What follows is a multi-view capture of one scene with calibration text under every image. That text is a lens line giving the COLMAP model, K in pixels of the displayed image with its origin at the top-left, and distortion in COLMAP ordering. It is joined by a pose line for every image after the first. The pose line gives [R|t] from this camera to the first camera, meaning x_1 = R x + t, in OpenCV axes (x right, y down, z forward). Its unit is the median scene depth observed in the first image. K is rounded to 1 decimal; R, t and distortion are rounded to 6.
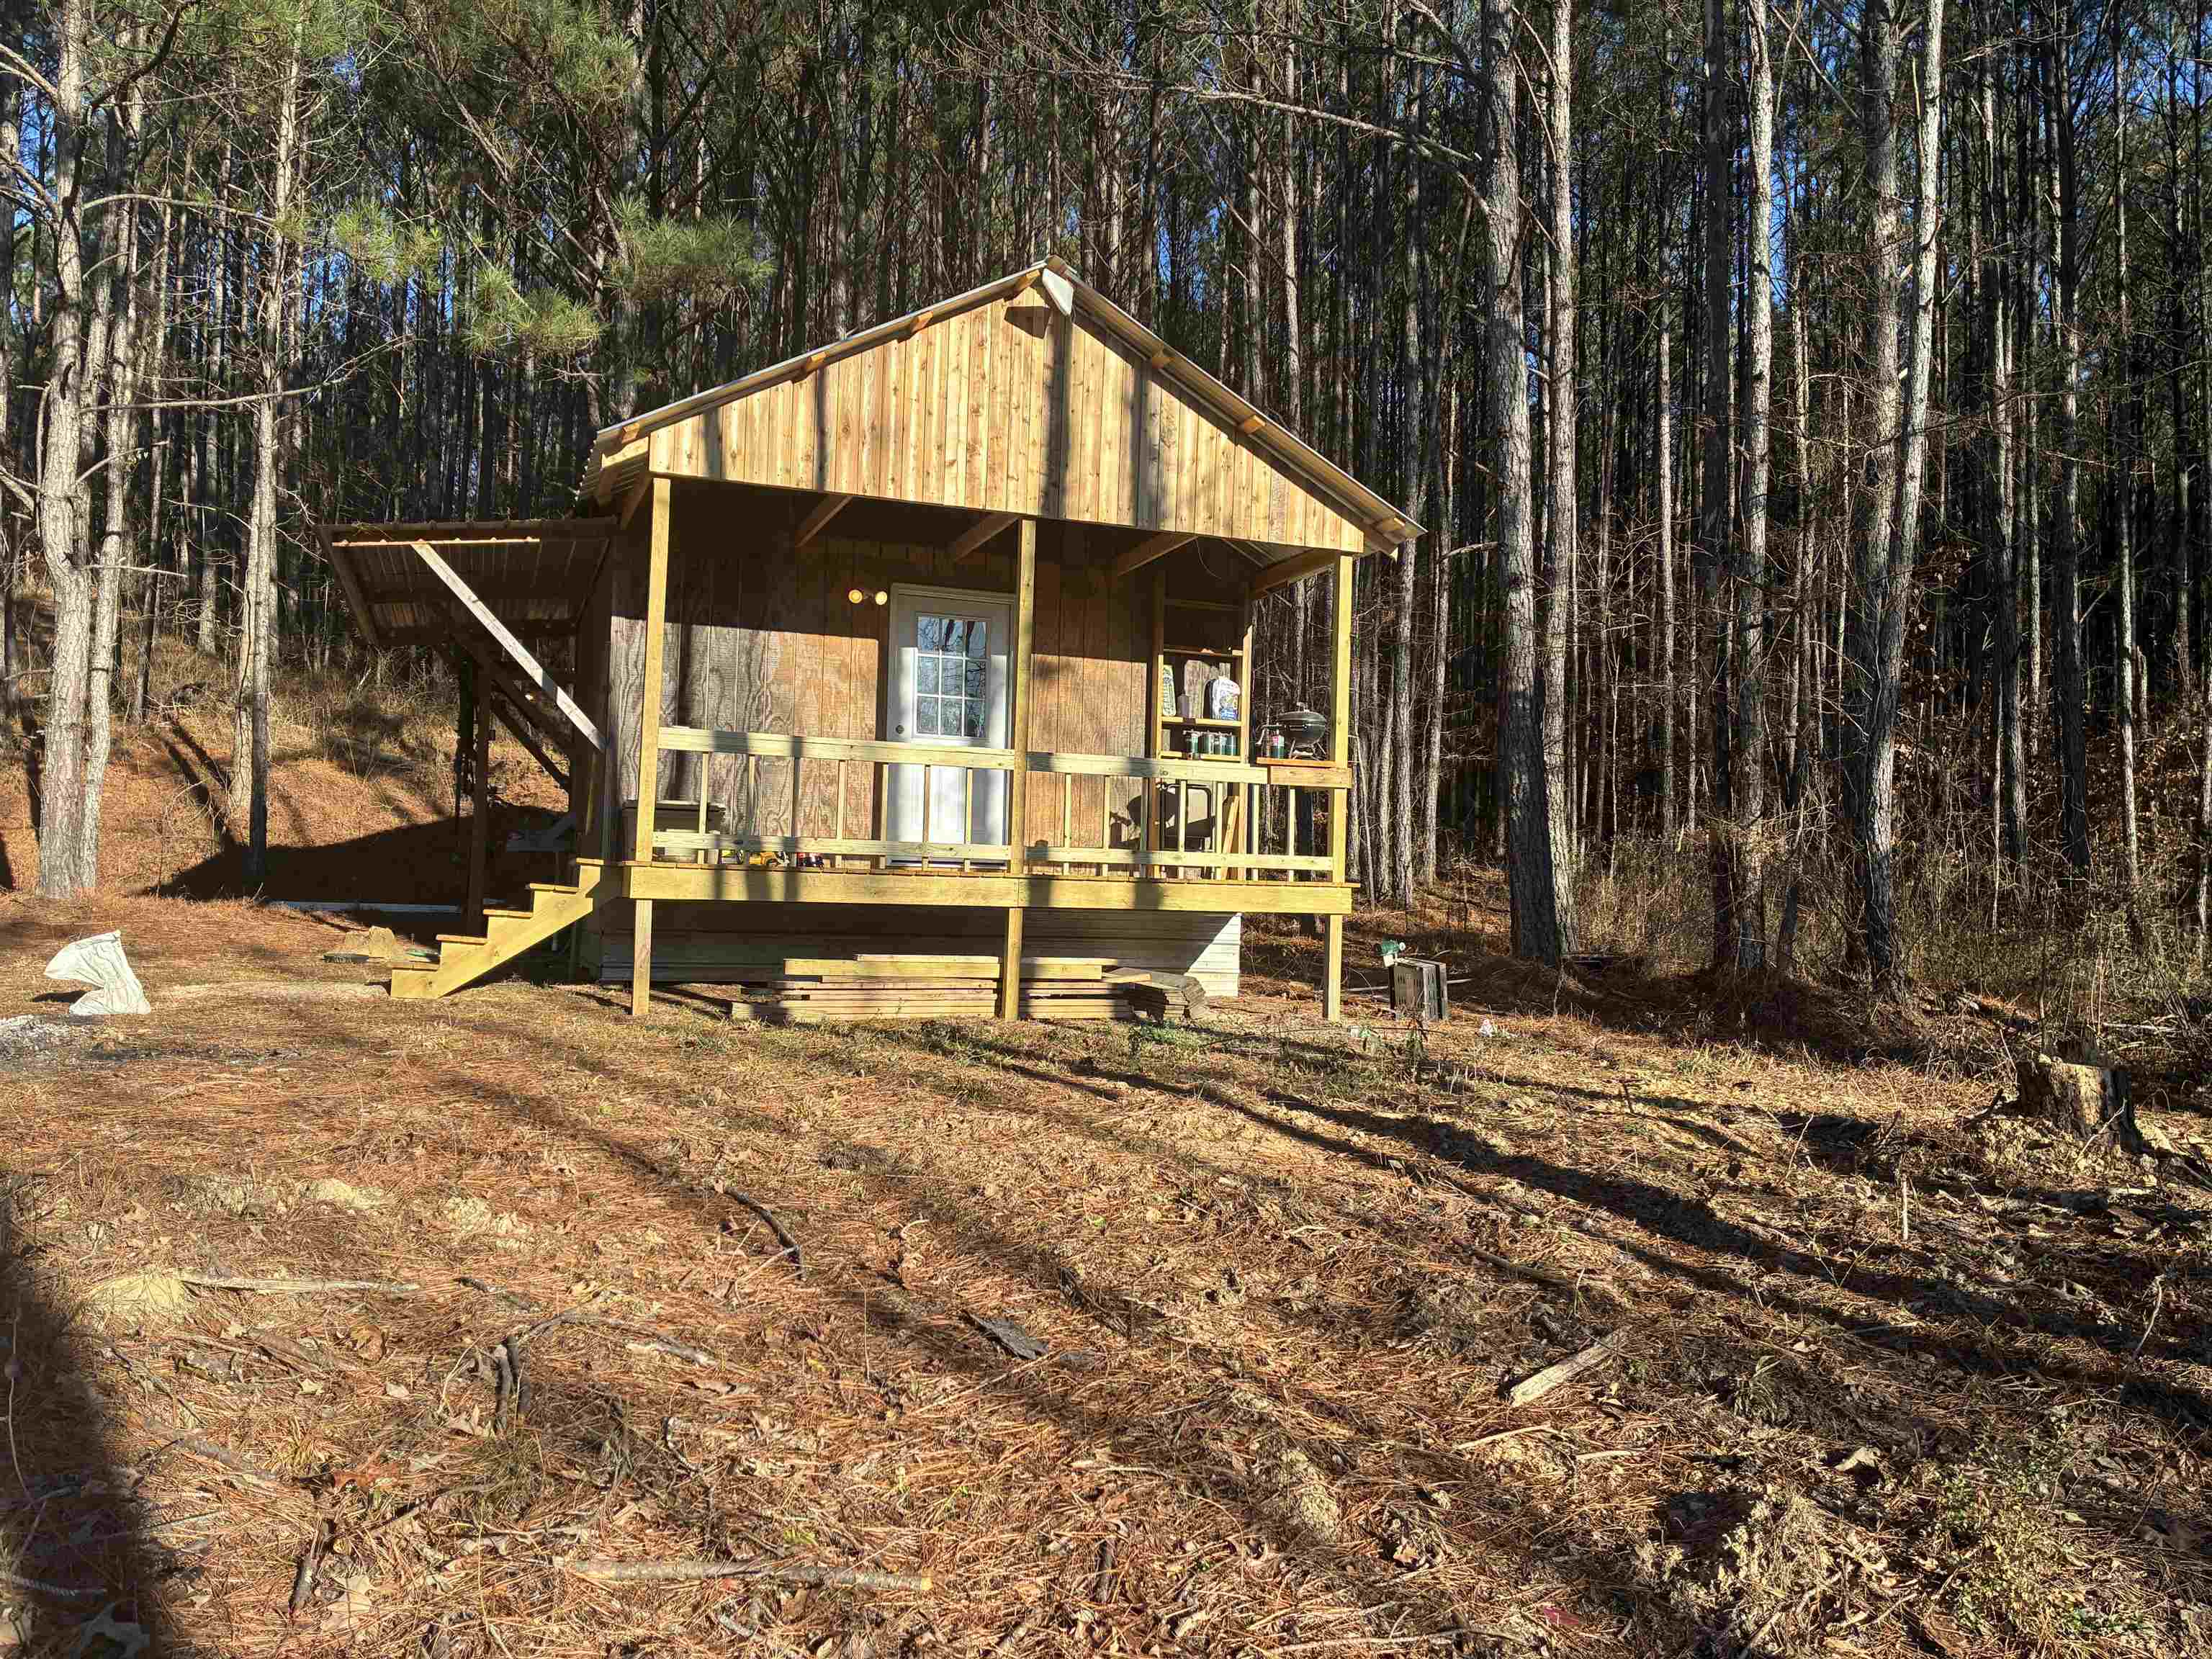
lens RADIAL K [[1660.6, 0, 1106.0], [0, 1660.6, 829.5], [0, 0, 1]] dist [0.023180, -0.003920]
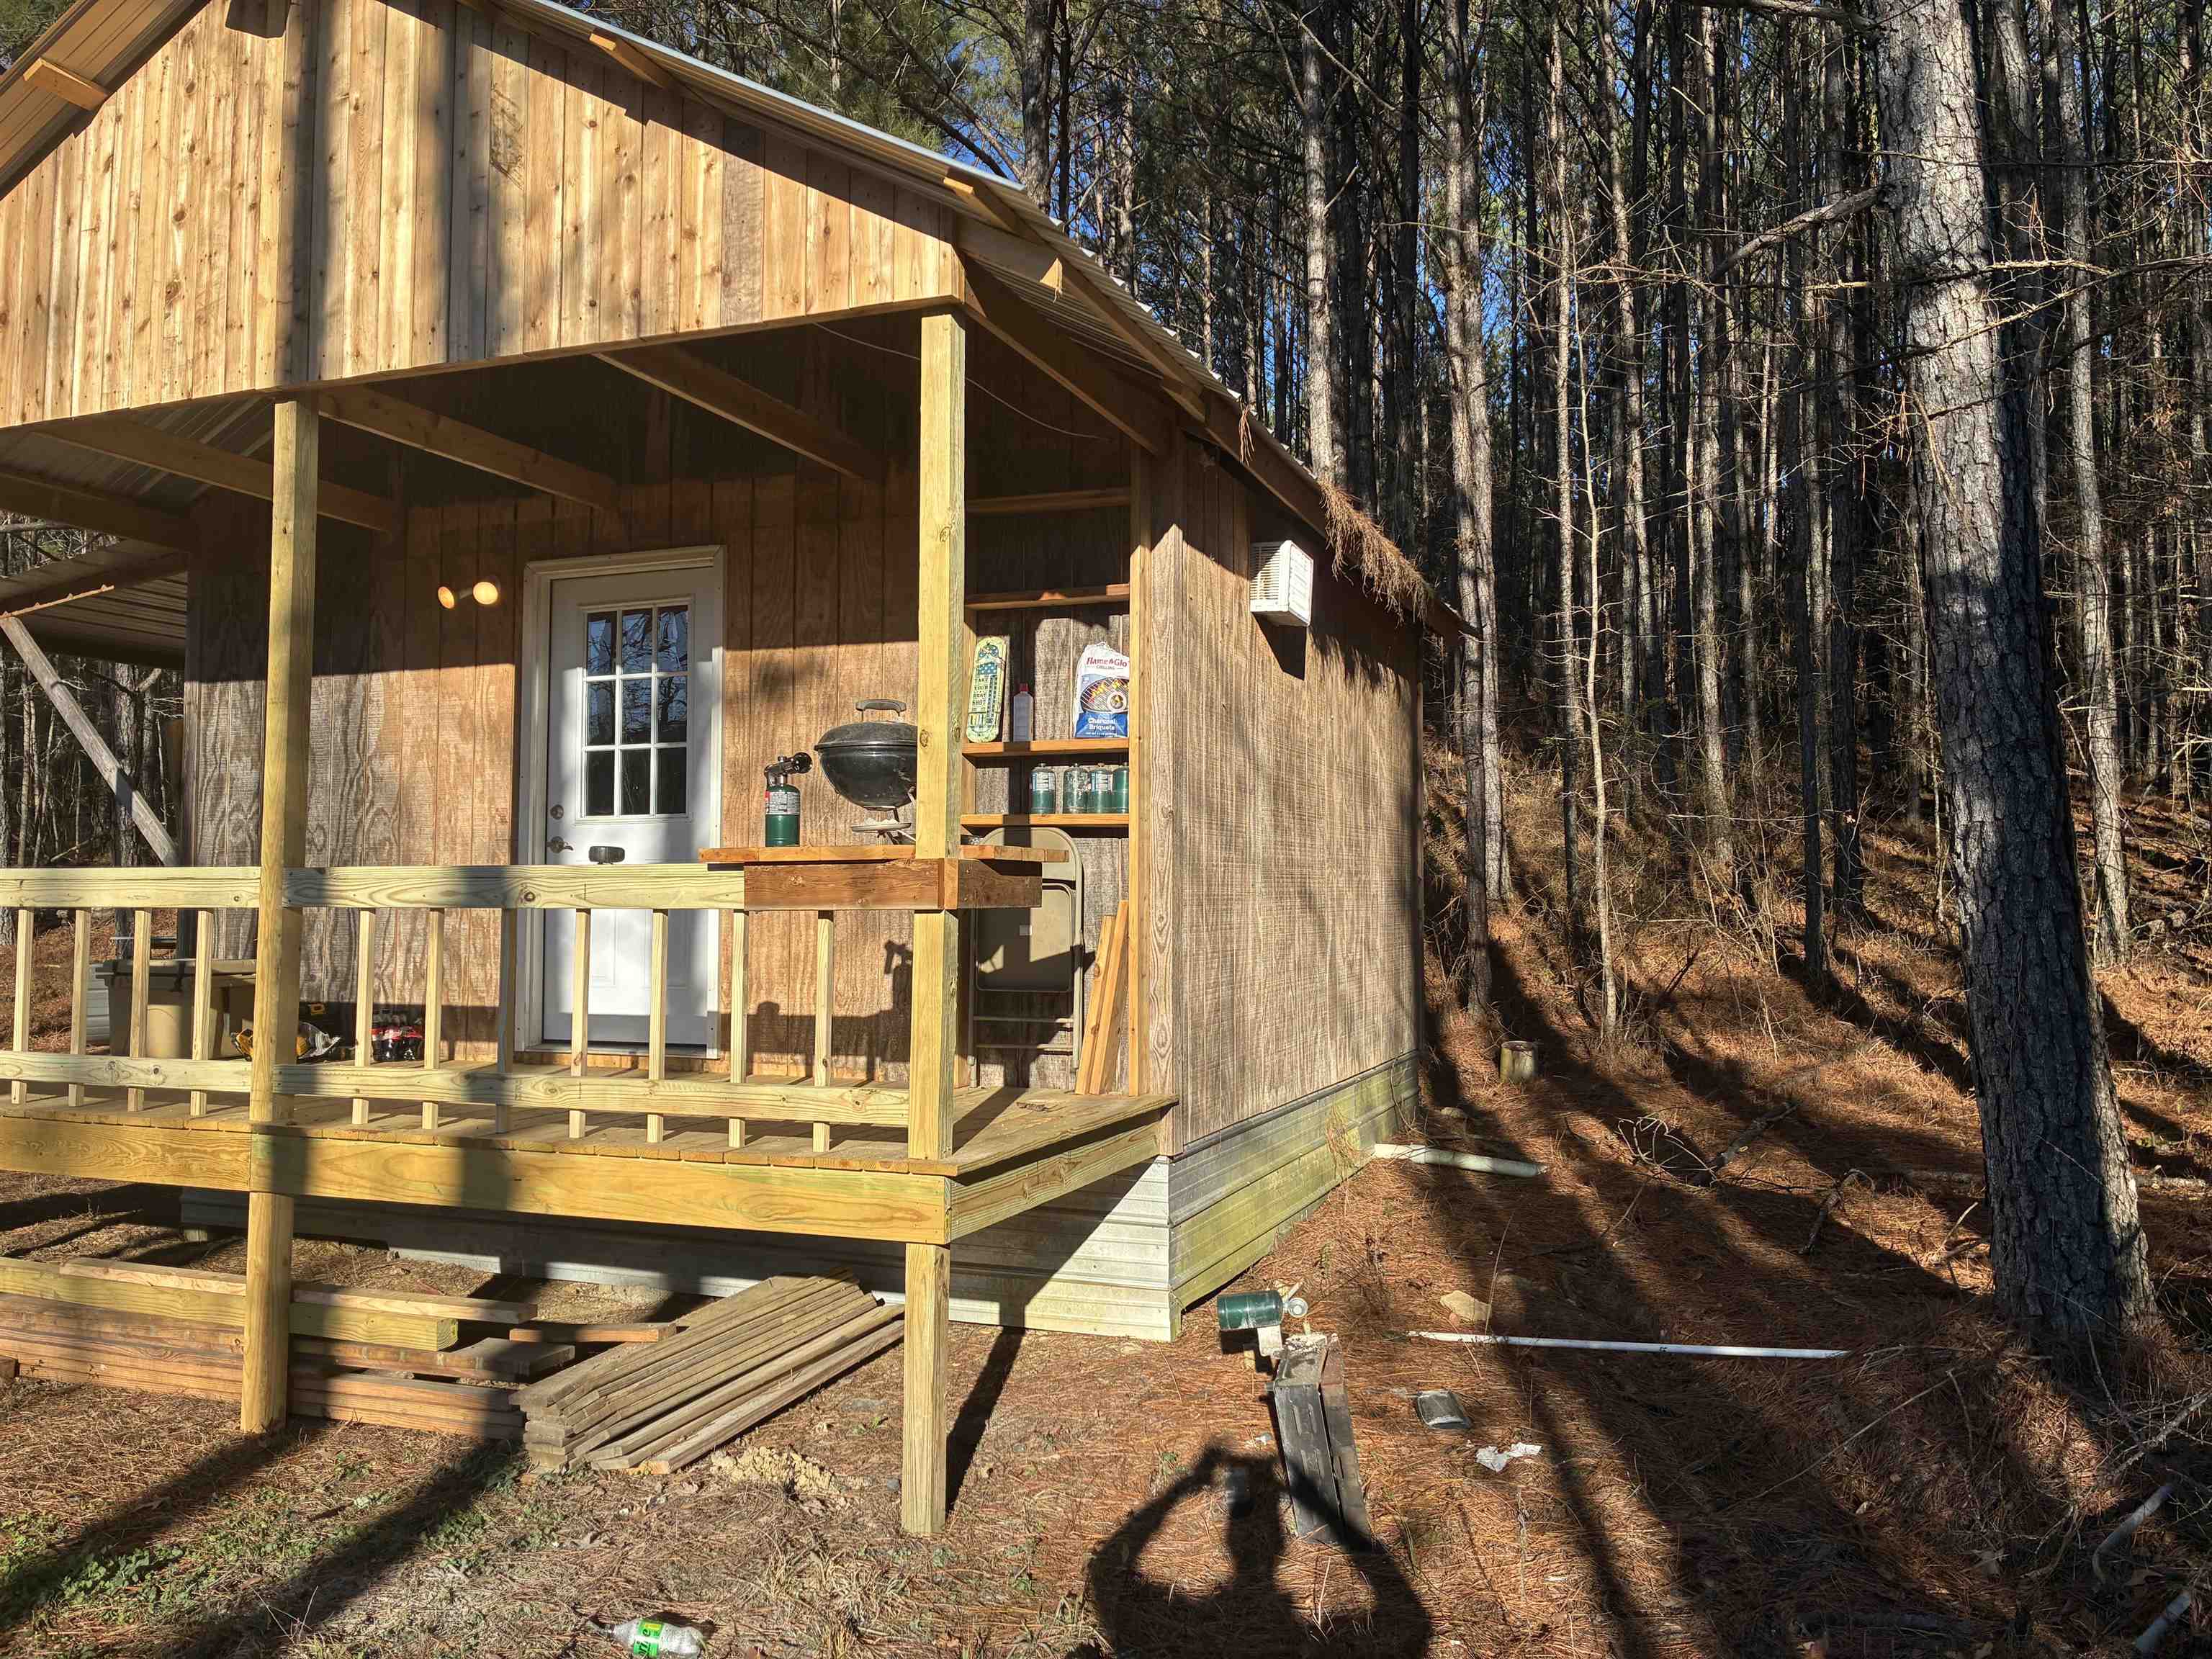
lens RADIAL K [[1660.6, 0, 1106.0], [0, 1660.6, 829.5], [0, 0, 1]] dist [0.023180, -0.003920]
pose [[0.753710, -0.057467, -0.654690, 0.433550], [0.052295, 0.998255, -0.027419, -0.030211], [0.655123, -0.013571, 0.755400, 0.739276]]
